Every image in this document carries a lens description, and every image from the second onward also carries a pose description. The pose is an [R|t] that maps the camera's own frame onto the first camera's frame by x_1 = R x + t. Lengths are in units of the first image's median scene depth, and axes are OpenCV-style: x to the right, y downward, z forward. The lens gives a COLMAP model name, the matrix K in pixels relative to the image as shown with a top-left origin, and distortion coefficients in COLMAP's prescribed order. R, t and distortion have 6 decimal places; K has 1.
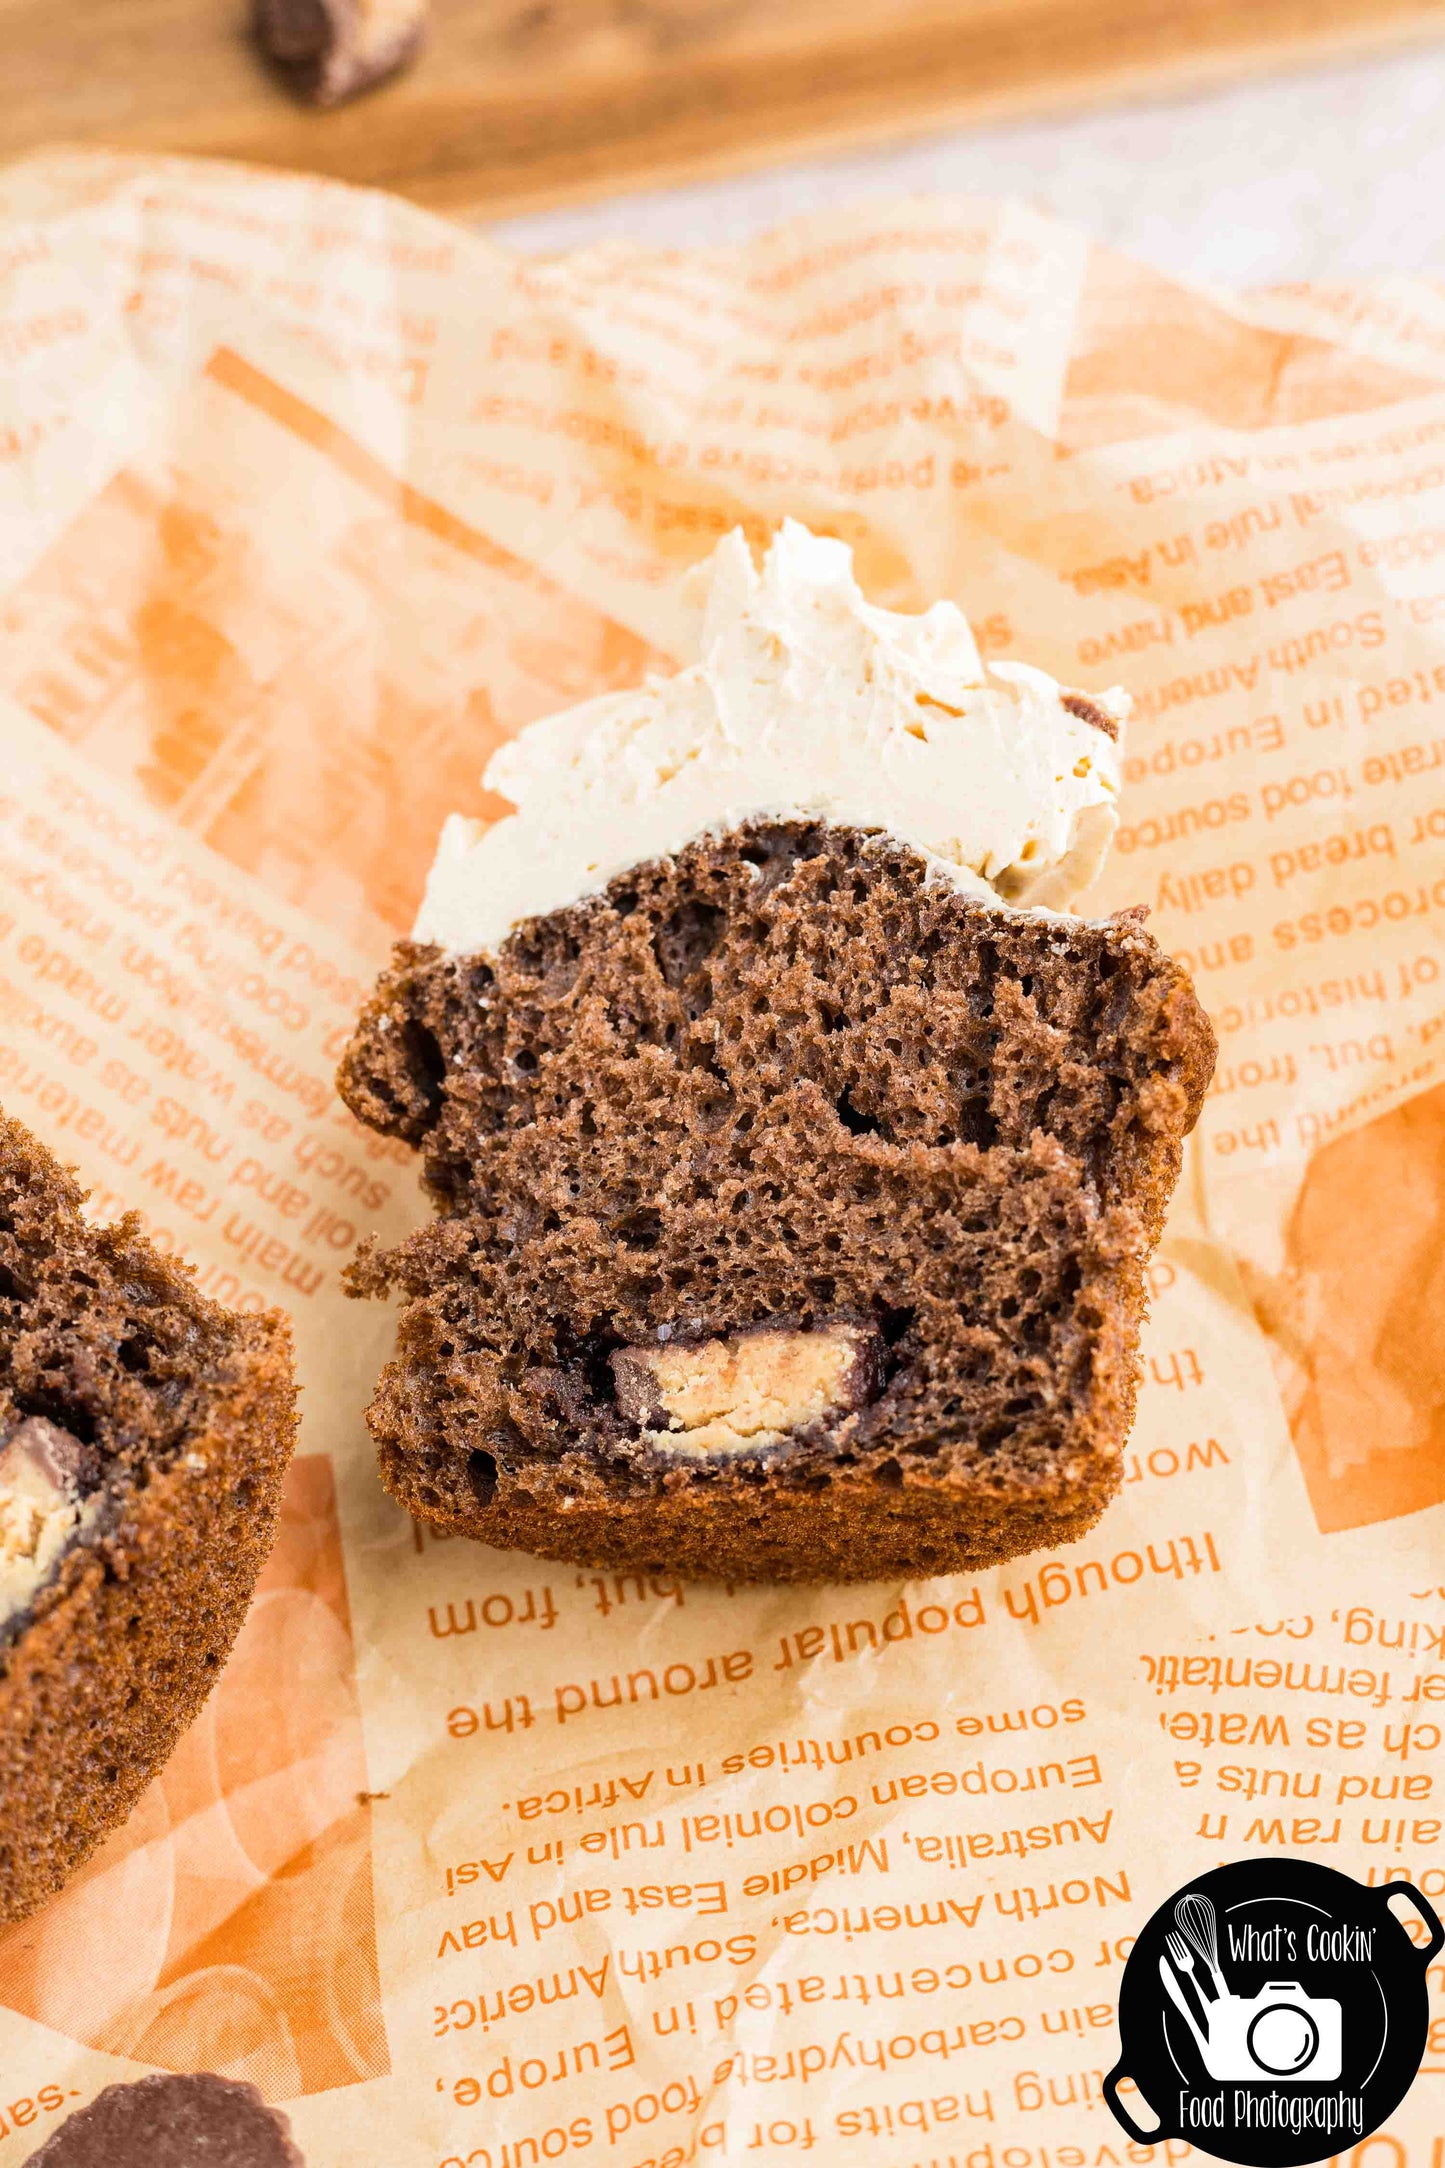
lens RADIAL K [[4070.8, 0, 730.1], [0, 4070.8, 1241.7], [0, 0, 1]] dist [-0.011300, 0.102142]
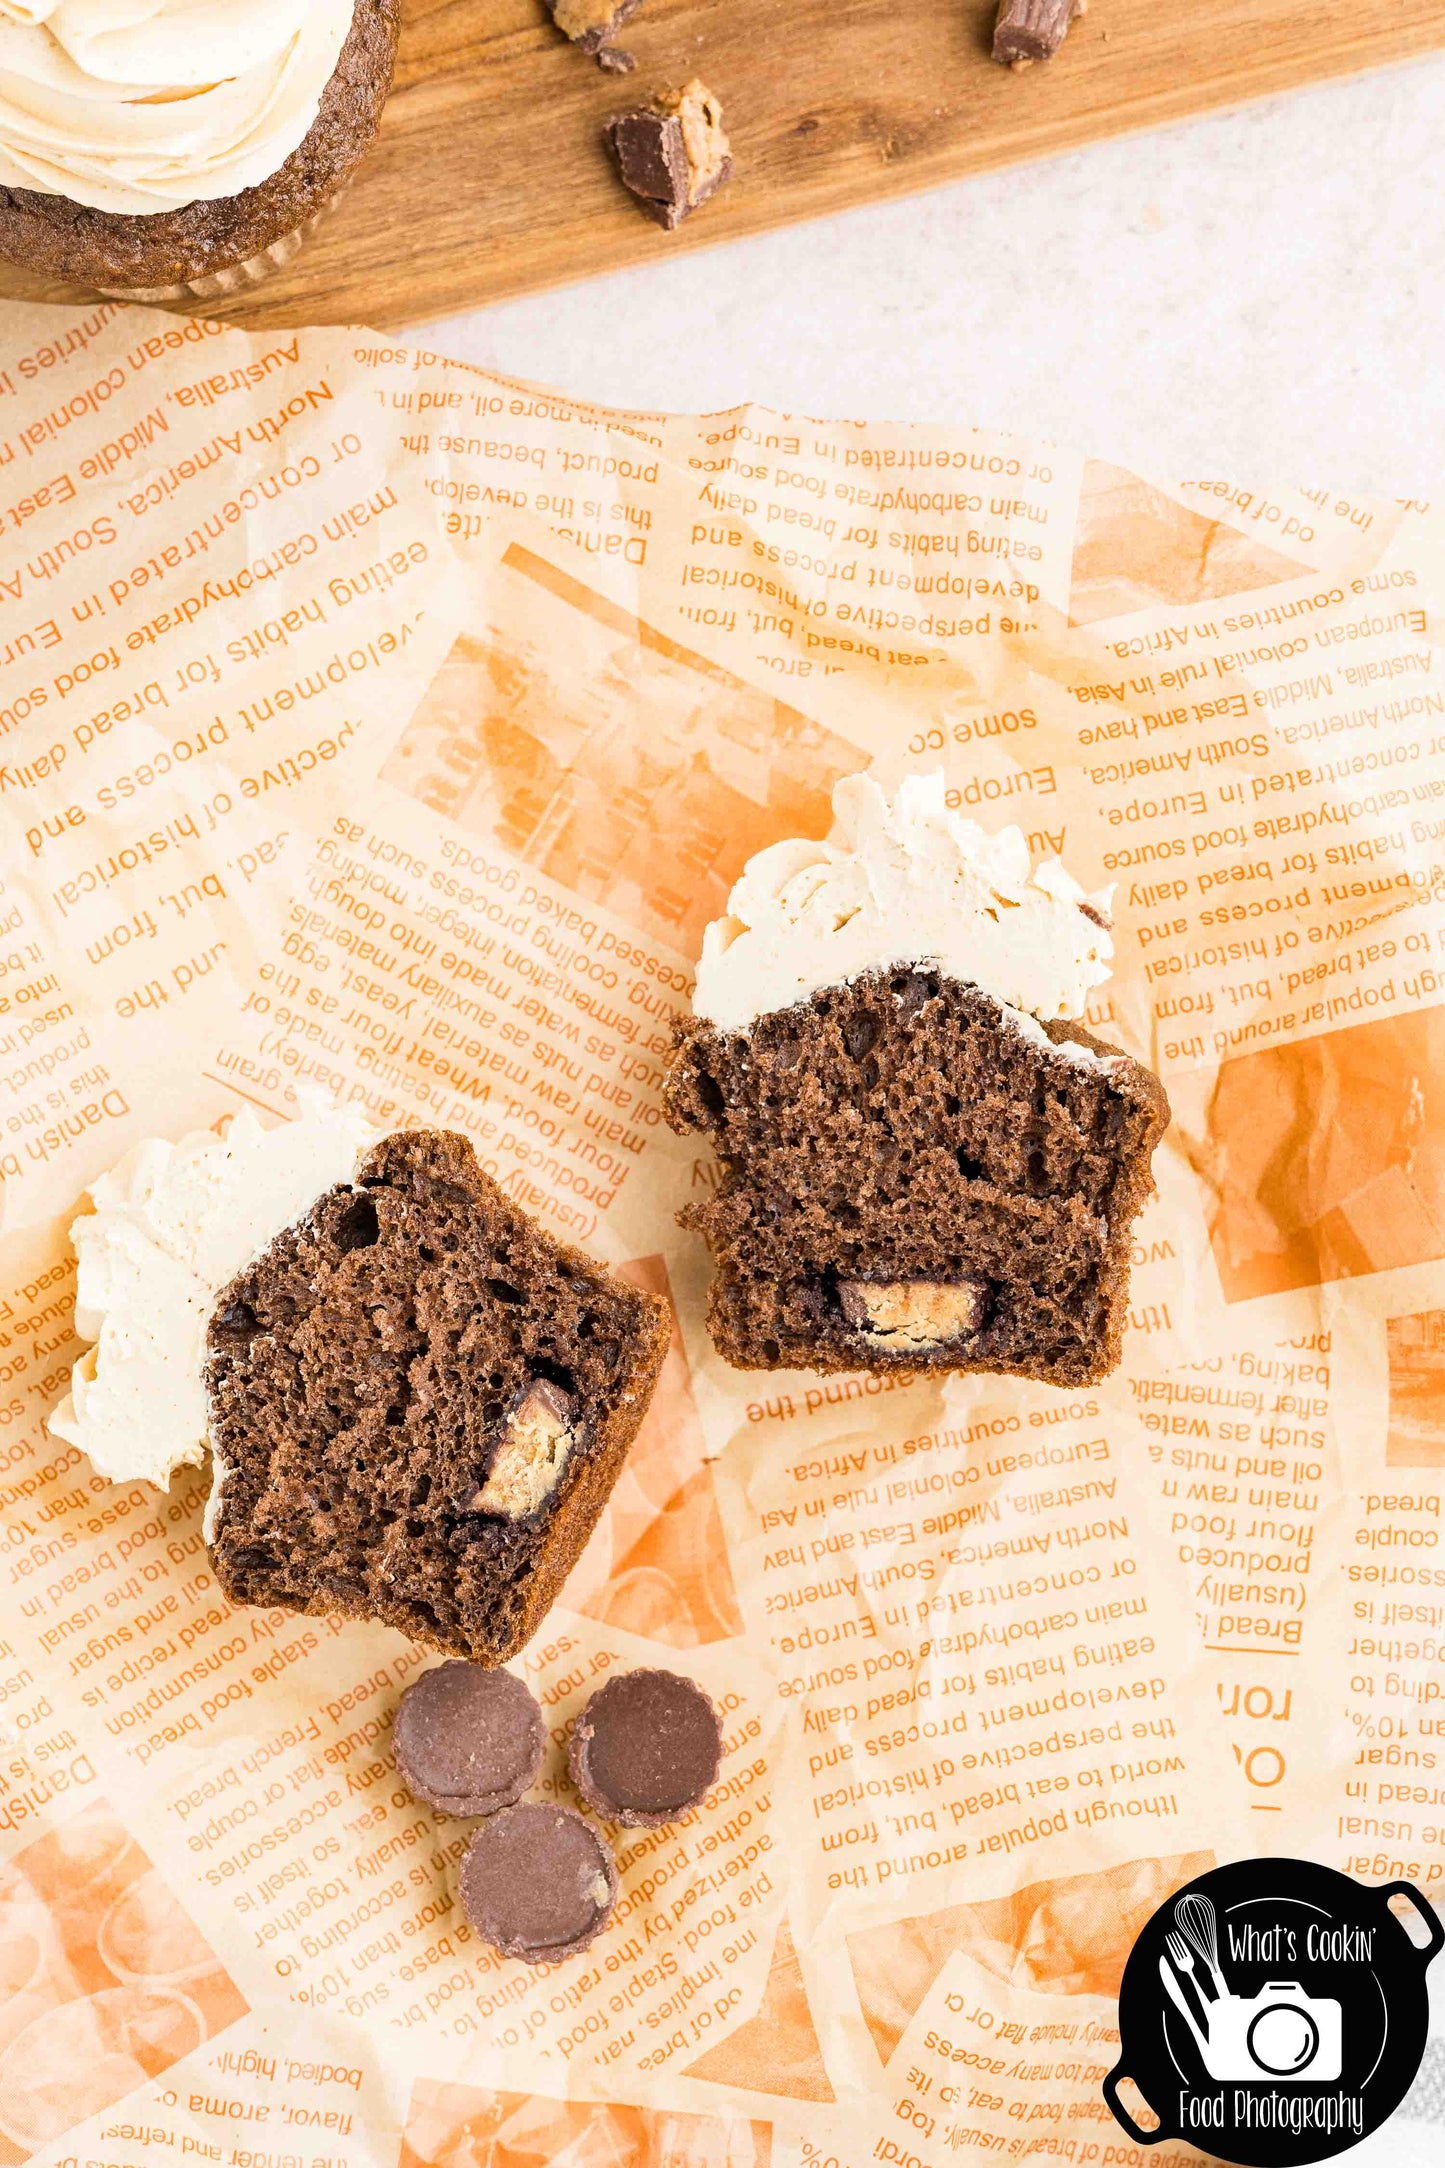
lens RADIAL K [[4070.8, 0, 730.1], [0, 4070.8, 1241.7], [0, 0, 1]] dist [-0.011300, 0.102142]
pose [[0.997047, -0.076391, 0.007795, -0.087870], [0.059512, 0.832887, 0.550235, -0.969842], [-0.048525, -0.548146, 0.834974, -0.490246]]
